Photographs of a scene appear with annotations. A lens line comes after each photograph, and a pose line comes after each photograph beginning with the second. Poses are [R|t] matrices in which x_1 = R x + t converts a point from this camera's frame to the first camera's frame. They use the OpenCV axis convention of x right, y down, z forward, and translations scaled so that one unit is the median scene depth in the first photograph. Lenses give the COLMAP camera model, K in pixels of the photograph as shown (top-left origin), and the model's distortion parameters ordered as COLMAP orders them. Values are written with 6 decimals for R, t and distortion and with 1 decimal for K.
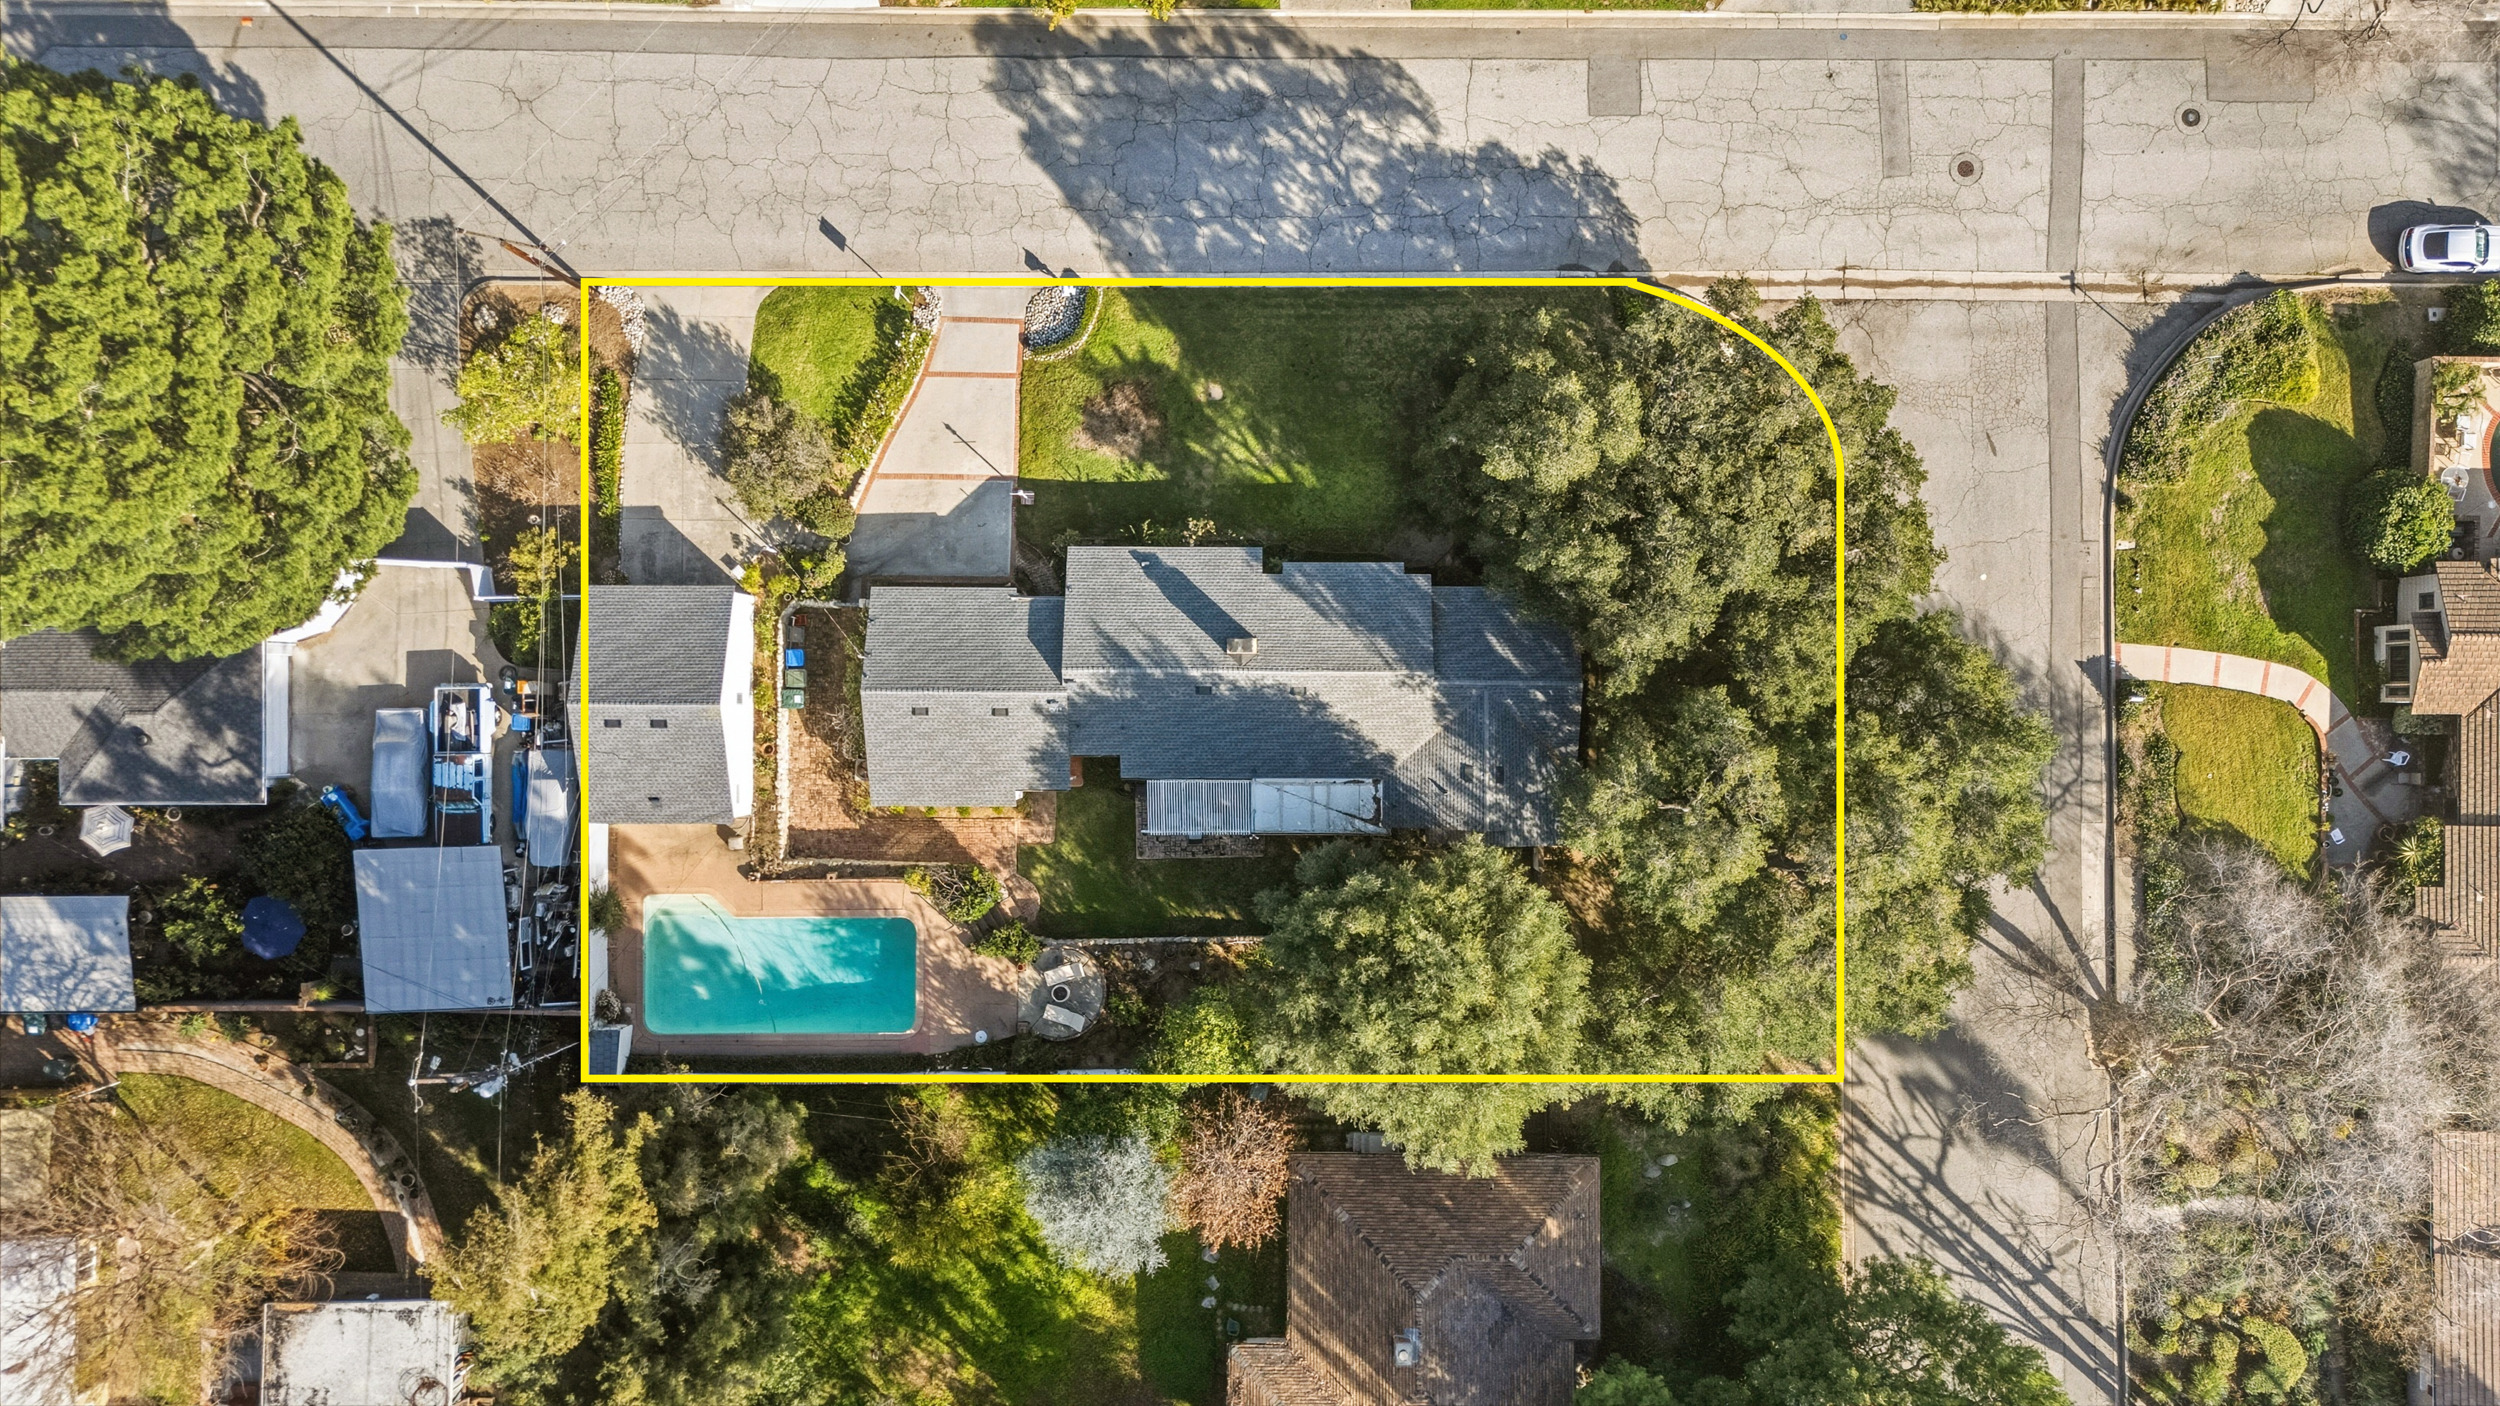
lens RADIAL K [[1825.8, 0, 1251.4], [0, 1825.8, 695.1], [0, 0, 1]] dist [0.025233, -0.010368]
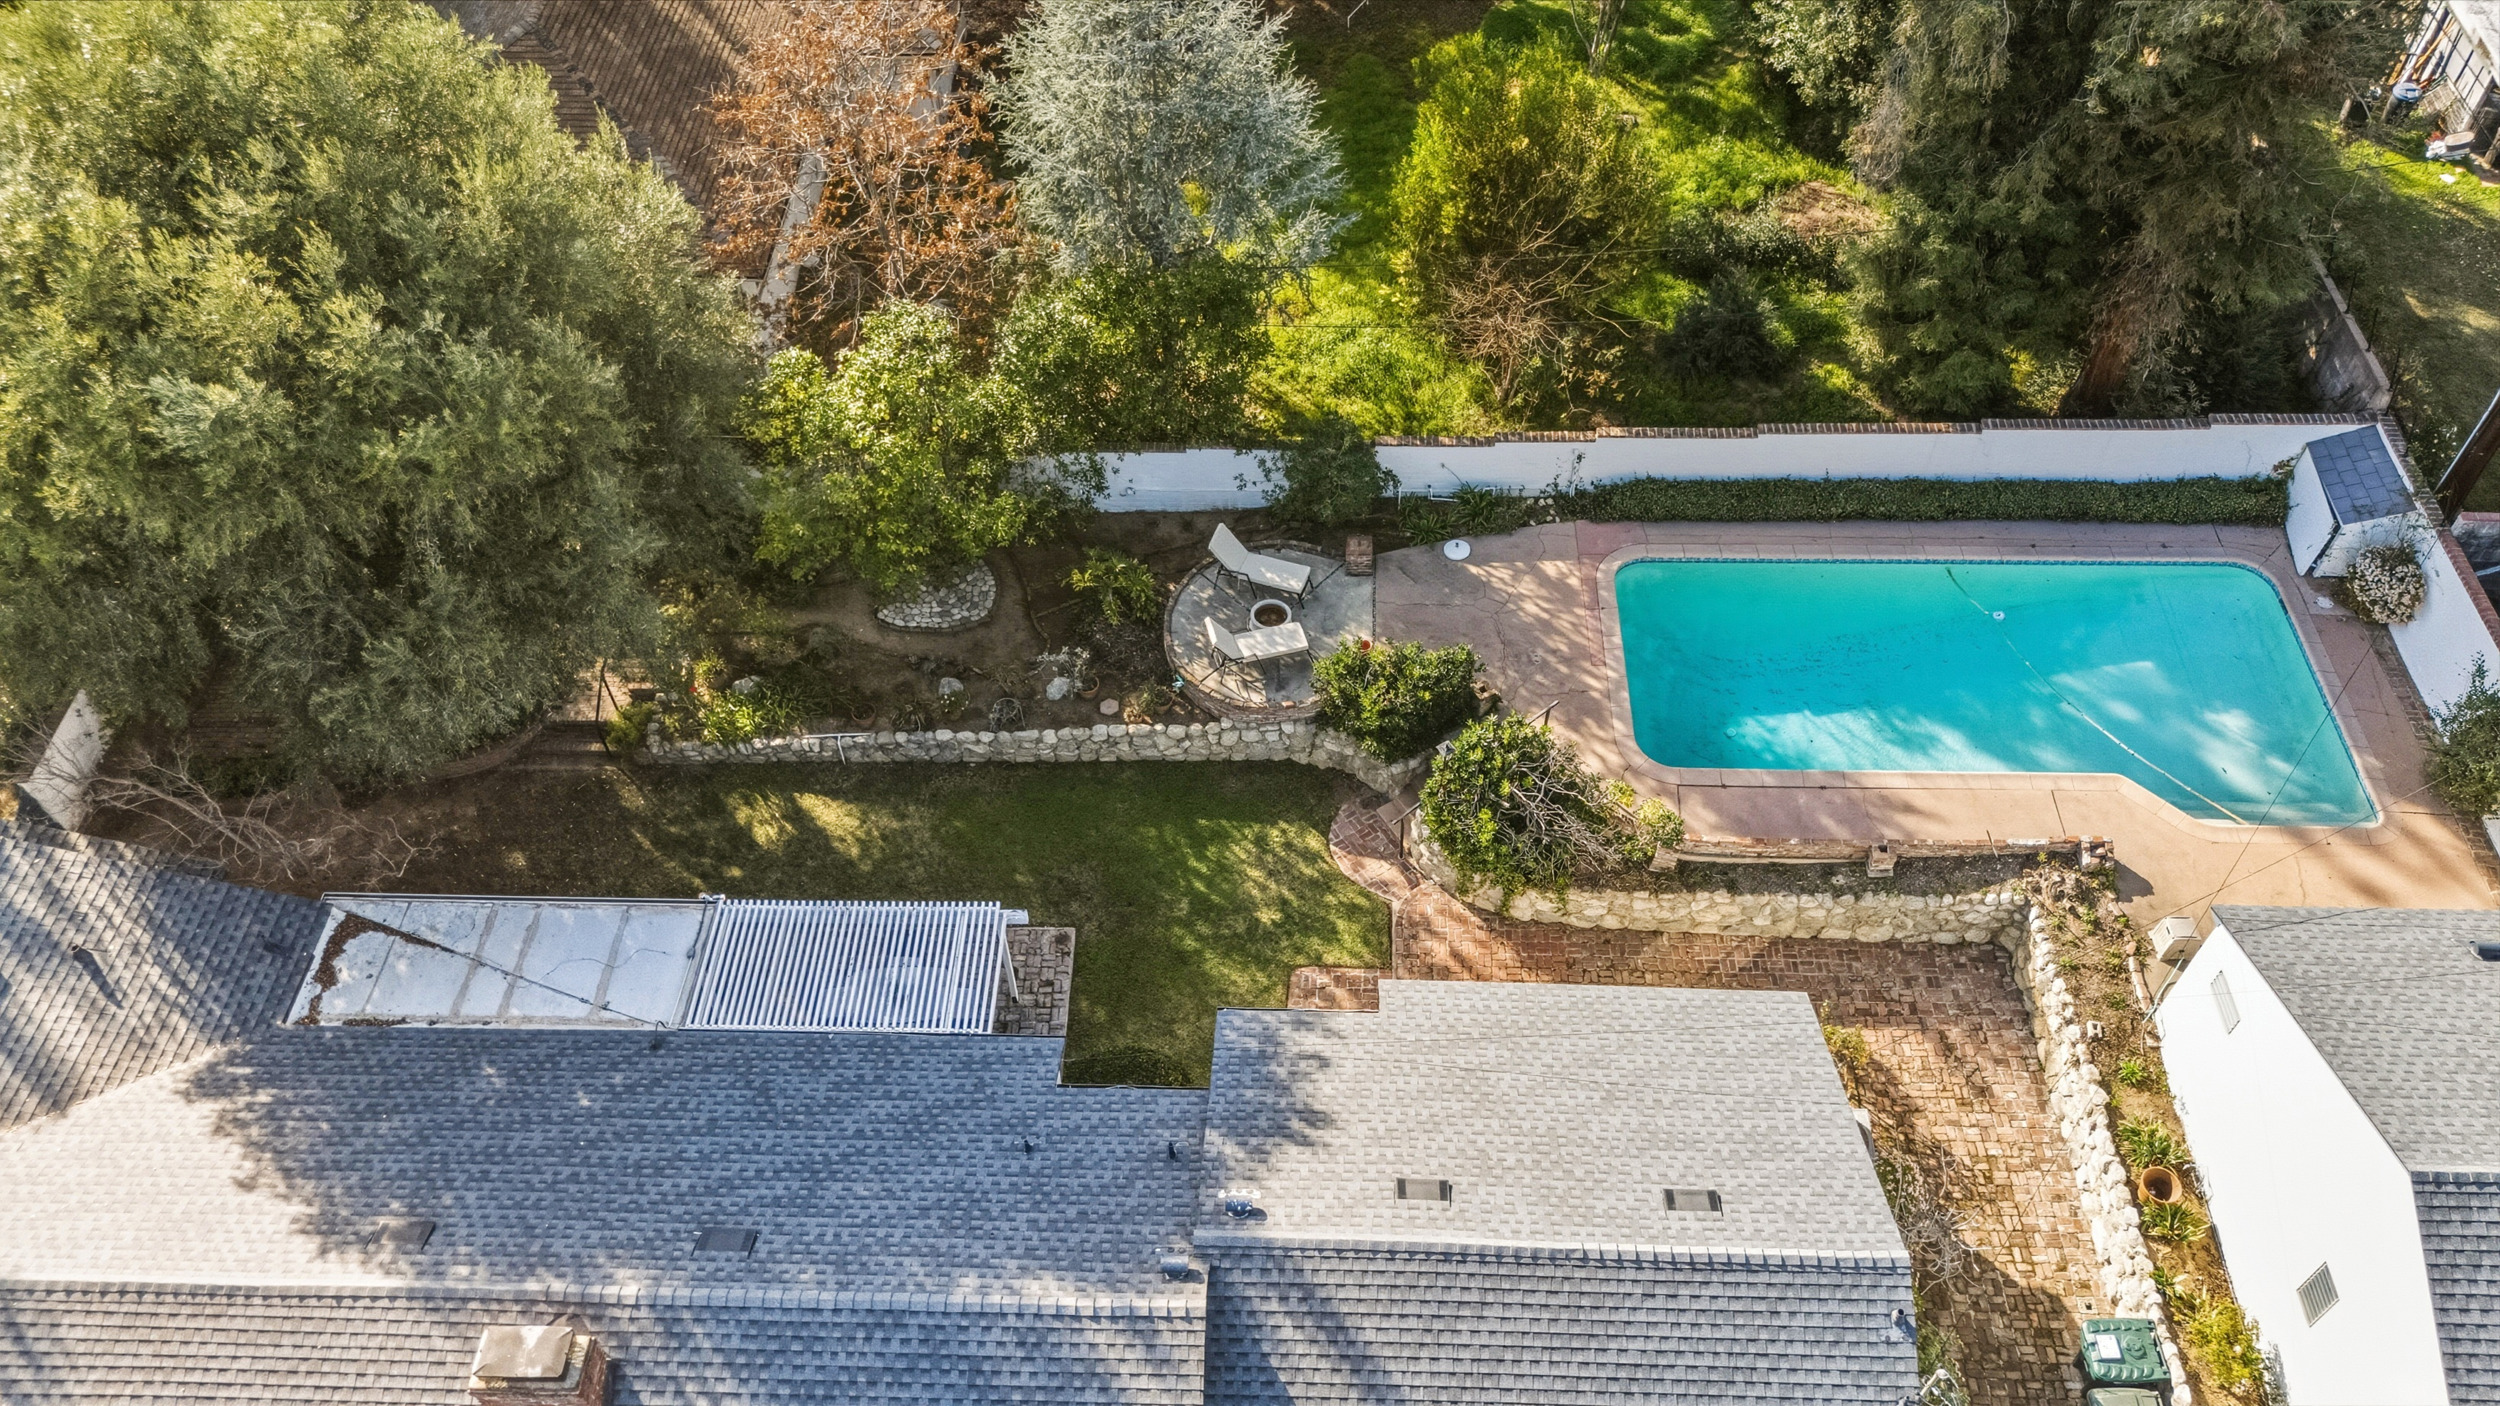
lens RADIAL K [[1825.8, 0, 1244.8], [0, 1825.8, 709.3], [0, 0, 1]] dist [0.025233, -0.010368]
pose [[-0.999179, -0.013038, 0.038360, -0.112778], [0.034635, -0.766111, 0.641775, -0.116584], [0.021021, 0.642576, 0.765933, 0.682734]]
